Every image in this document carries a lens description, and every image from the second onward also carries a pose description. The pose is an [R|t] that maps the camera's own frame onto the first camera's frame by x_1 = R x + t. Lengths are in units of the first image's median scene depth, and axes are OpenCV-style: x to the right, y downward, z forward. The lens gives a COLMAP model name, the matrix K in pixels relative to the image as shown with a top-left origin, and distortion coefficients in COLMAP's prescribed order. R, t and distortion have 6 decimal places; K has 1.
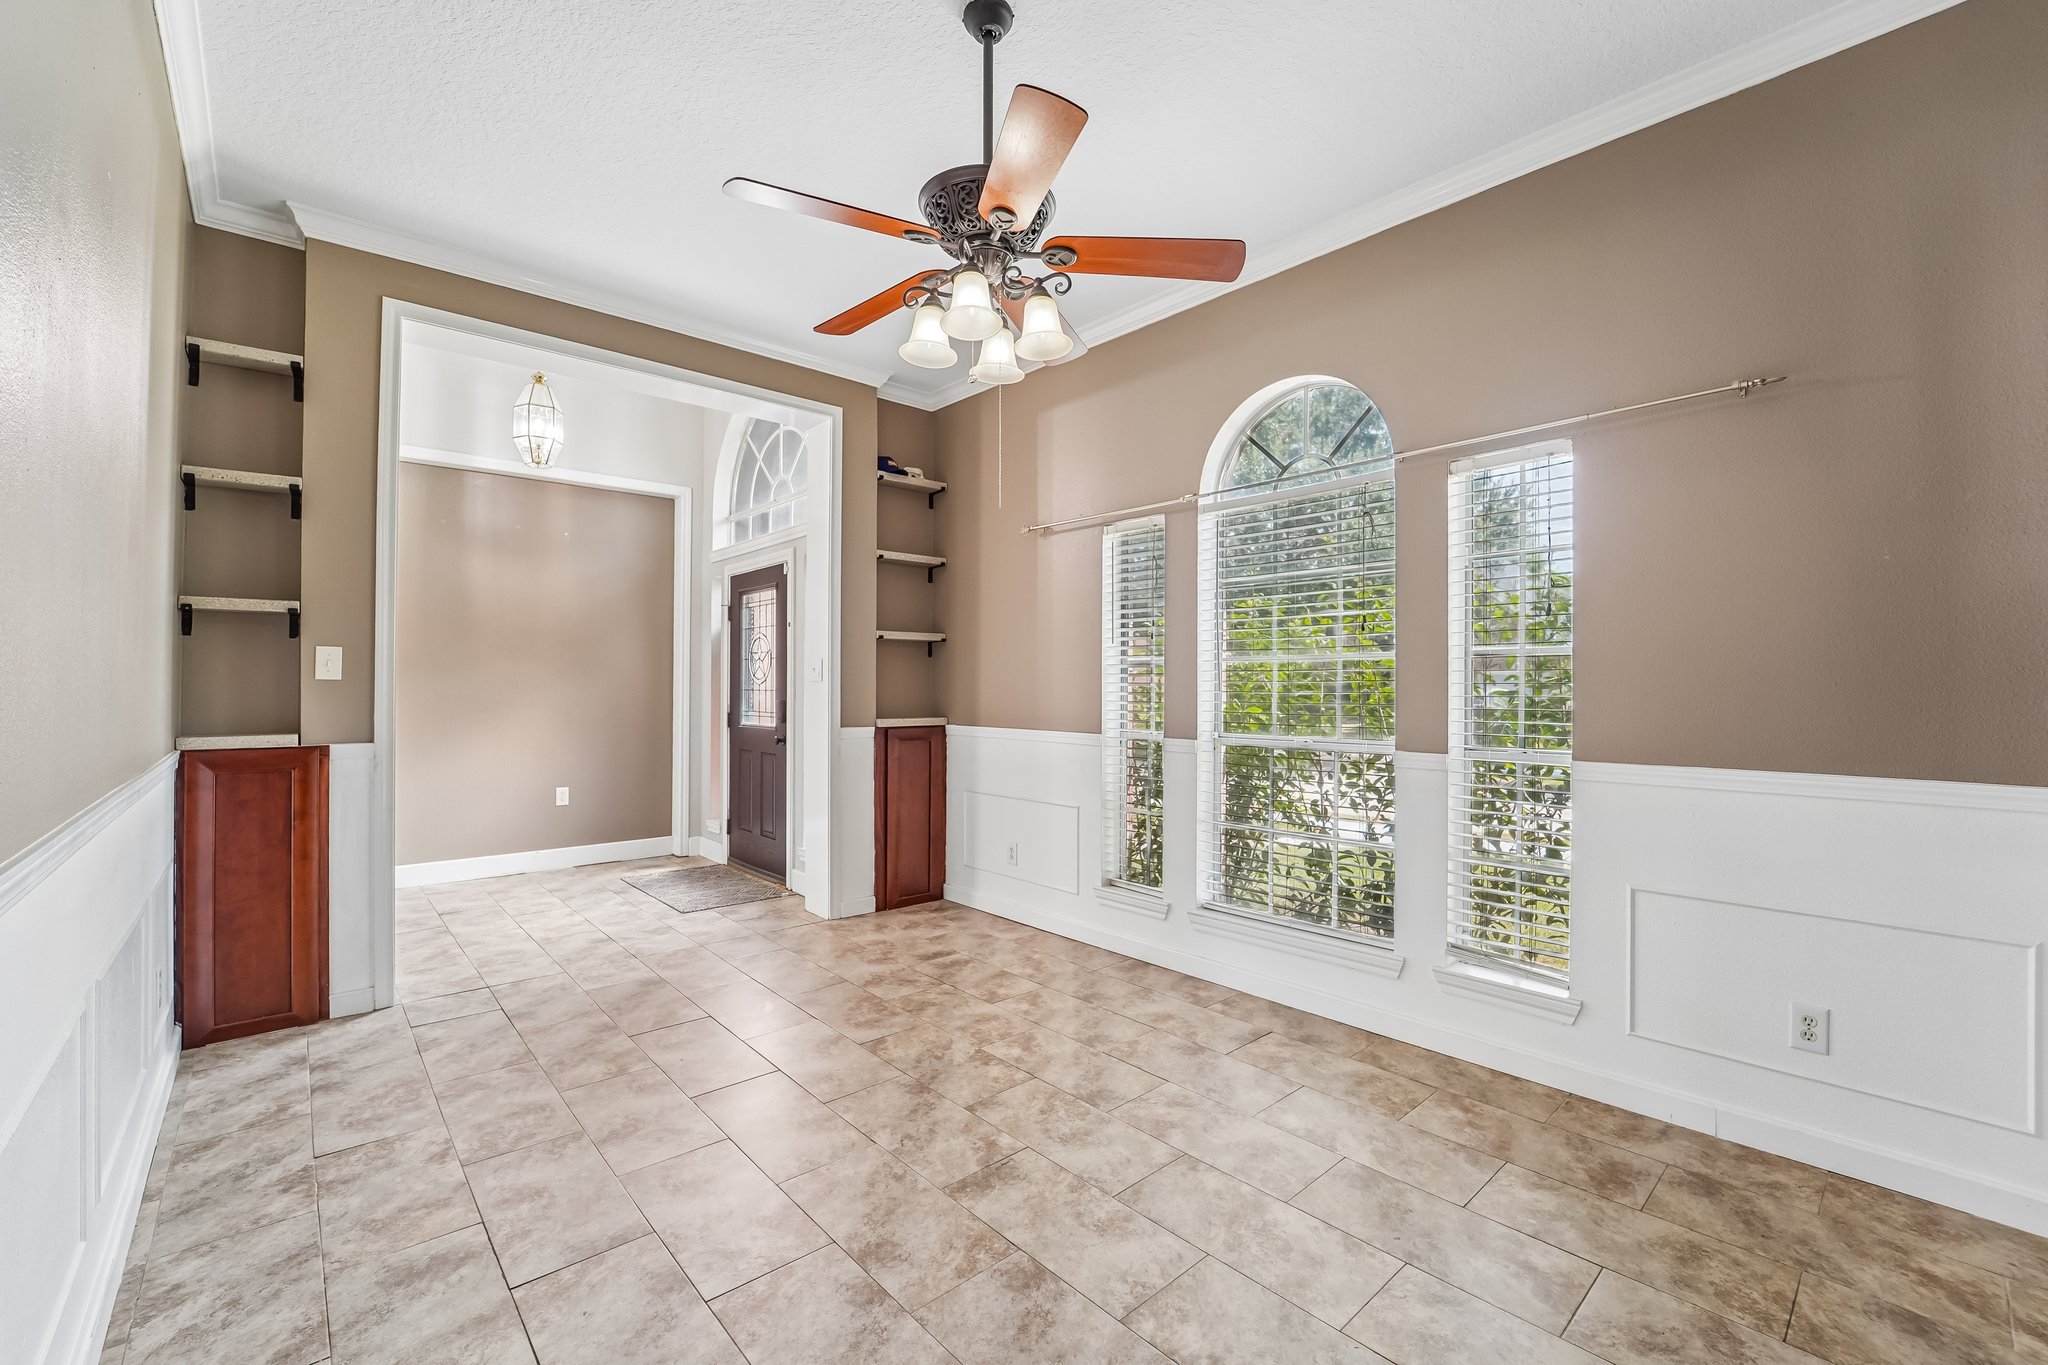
lens RADIAL K [[842.7, 0, 1018.6], [0, 842.7, 682.6], [0, 0, 1]] dist [-0.024809, 0.001089]
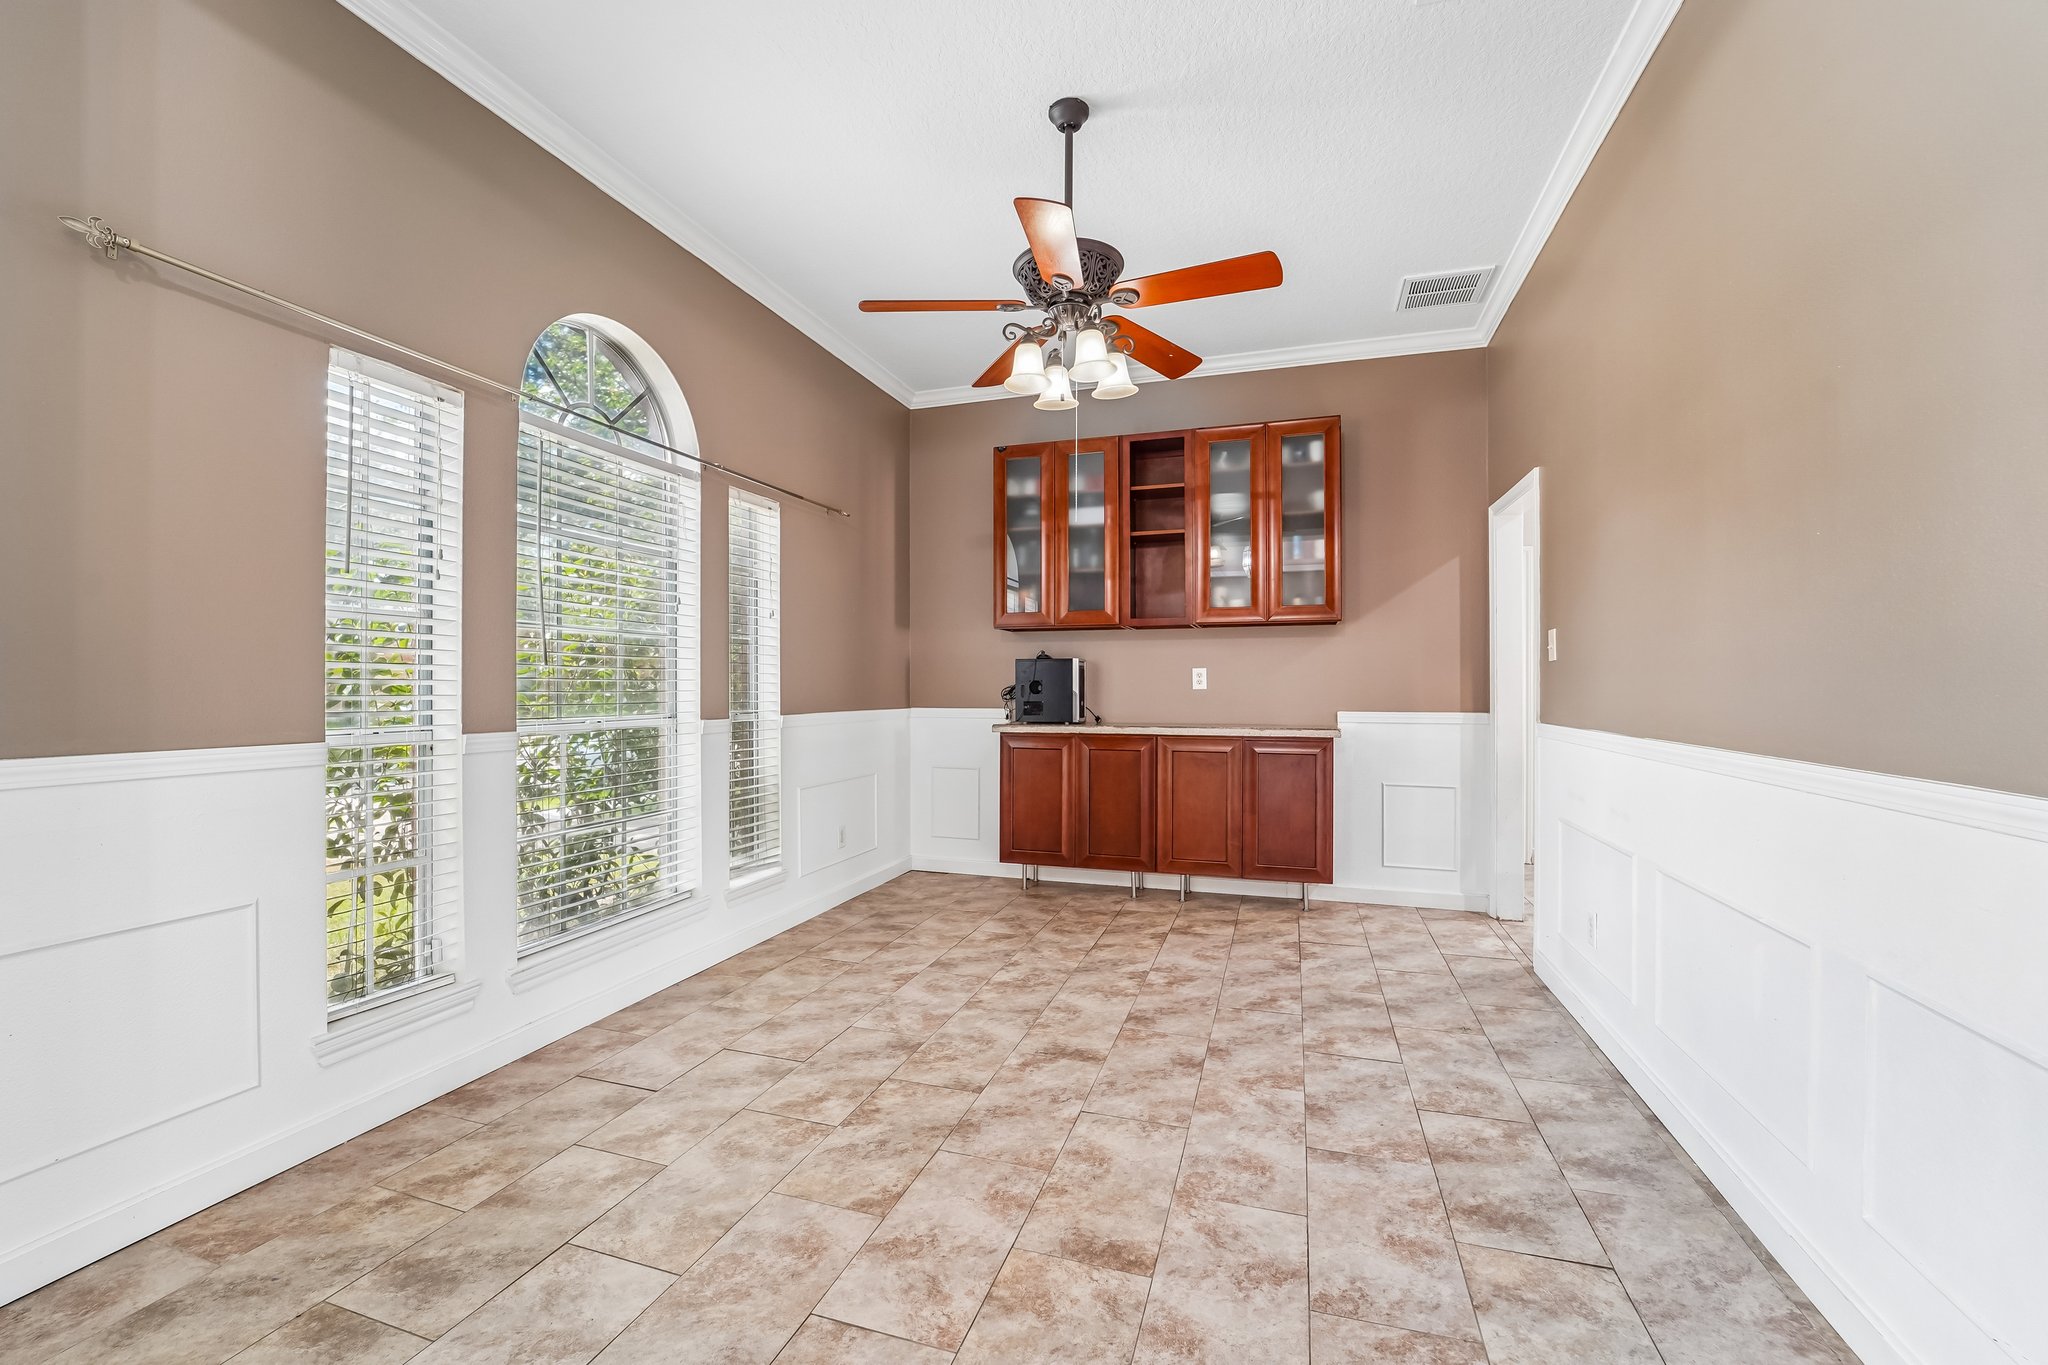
lens RADIAL K [[842.7, 0, 1016.8], [0, 842.7, 679.0], [0, 0, 1]] dist [-0.024809, 0.001089]
pose [[-0.502809, 0.001966, 0.864395, -0.916938], [-0.006439, 0.999961, -0.006020, 0.034062], [-0.864374, -0.008593, -0.502777, 1.442062]]
